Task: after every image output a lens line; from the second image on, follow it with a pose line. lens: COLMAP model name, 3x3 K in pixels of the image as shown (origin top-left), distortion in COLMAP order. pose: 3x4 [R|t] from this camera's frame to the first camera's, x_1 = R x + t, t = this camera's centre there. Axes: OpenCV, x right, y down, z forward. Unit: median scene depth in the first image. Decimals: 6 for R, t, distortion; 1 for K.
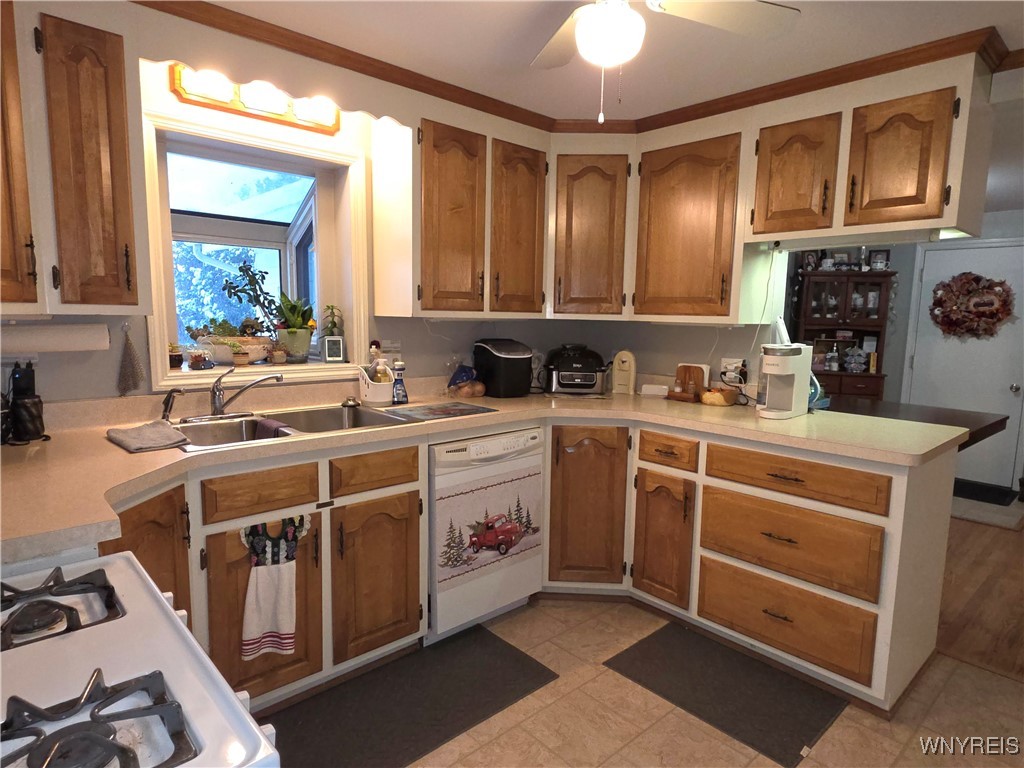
lens RADIAL K [[596.9, 0, 516.9], [0, 596.9, 389.4], [0, 0, 1]] dist [0.004310, -0.004012]
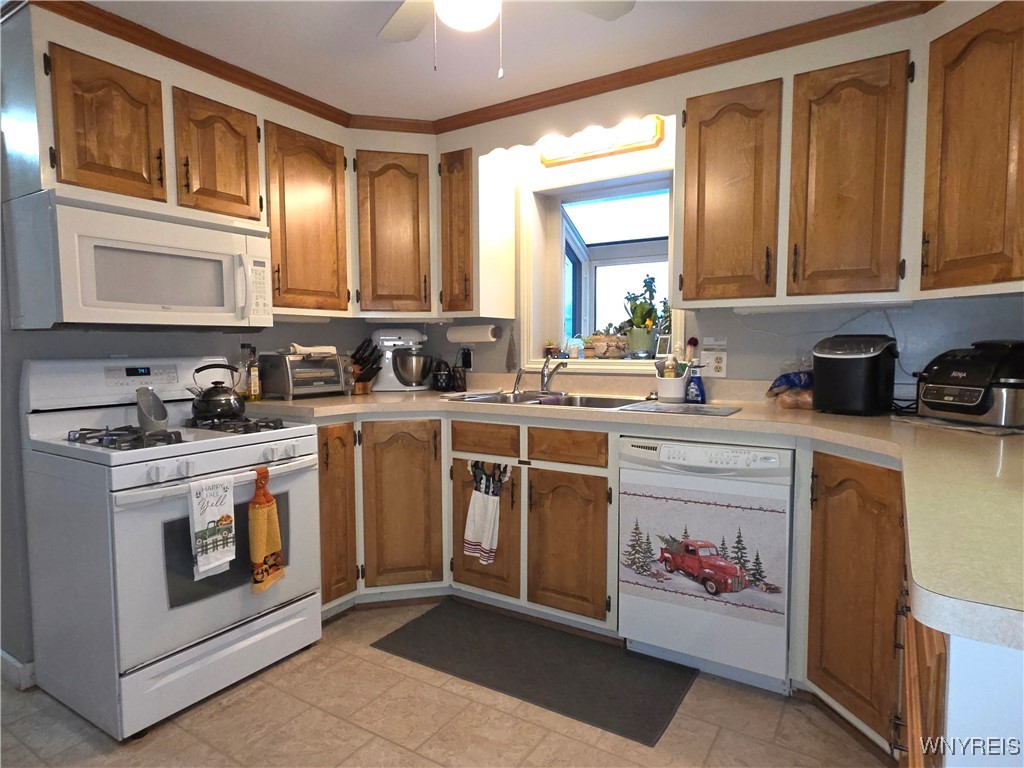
lens RADIAL K [[596.9, 0, 516.9], [0, 596.9, 389.4], [0, 0, 1]] dist [0.004310, -0.004012]
pose [[0.260847, 0.052377, -0.963958, 0.712868], [-0.112662, 0.993356, 0.023488, 0.013345], [0.958784, 0.102474, 0.265015, 0.537871]]
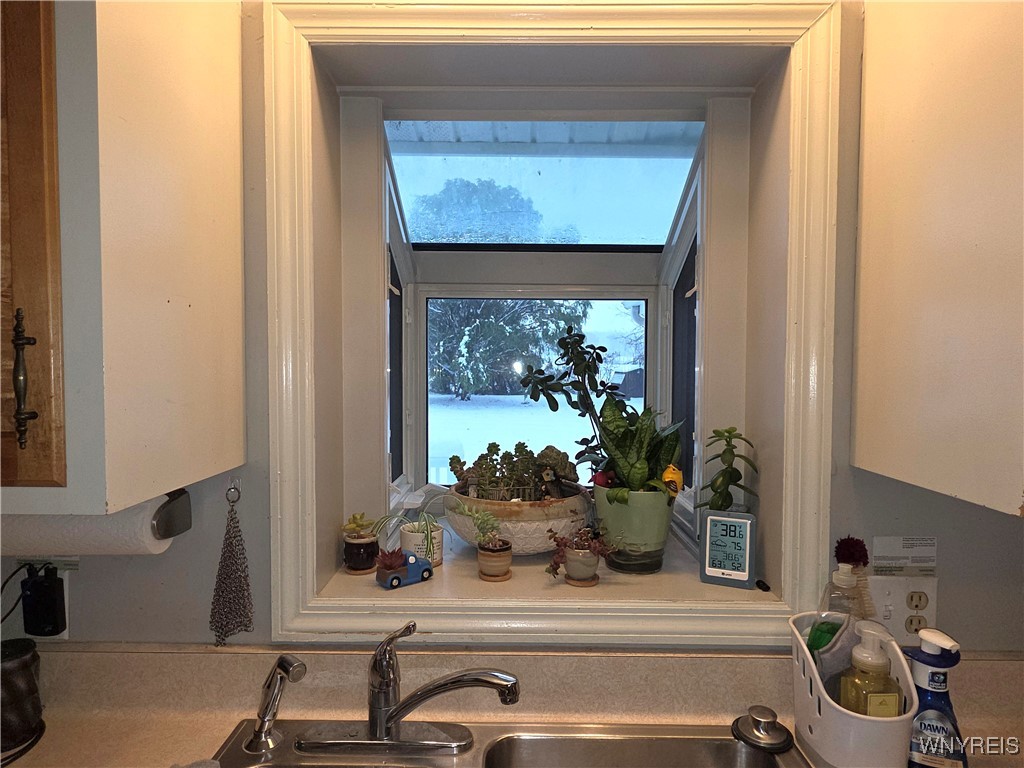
lens RADIAL K [[596.9, 0, 516.9], [0, 596.9, 389.4], [0, 0, 1]] dist [0.004310, -0.004012]
pose [[0.729714, 0.016659, -0.683549, -0.164828], [-0.077807, 0.995233, -0.058807, -0.148313], [0.679311, 0.096097, 0.727532, 0.698021]]
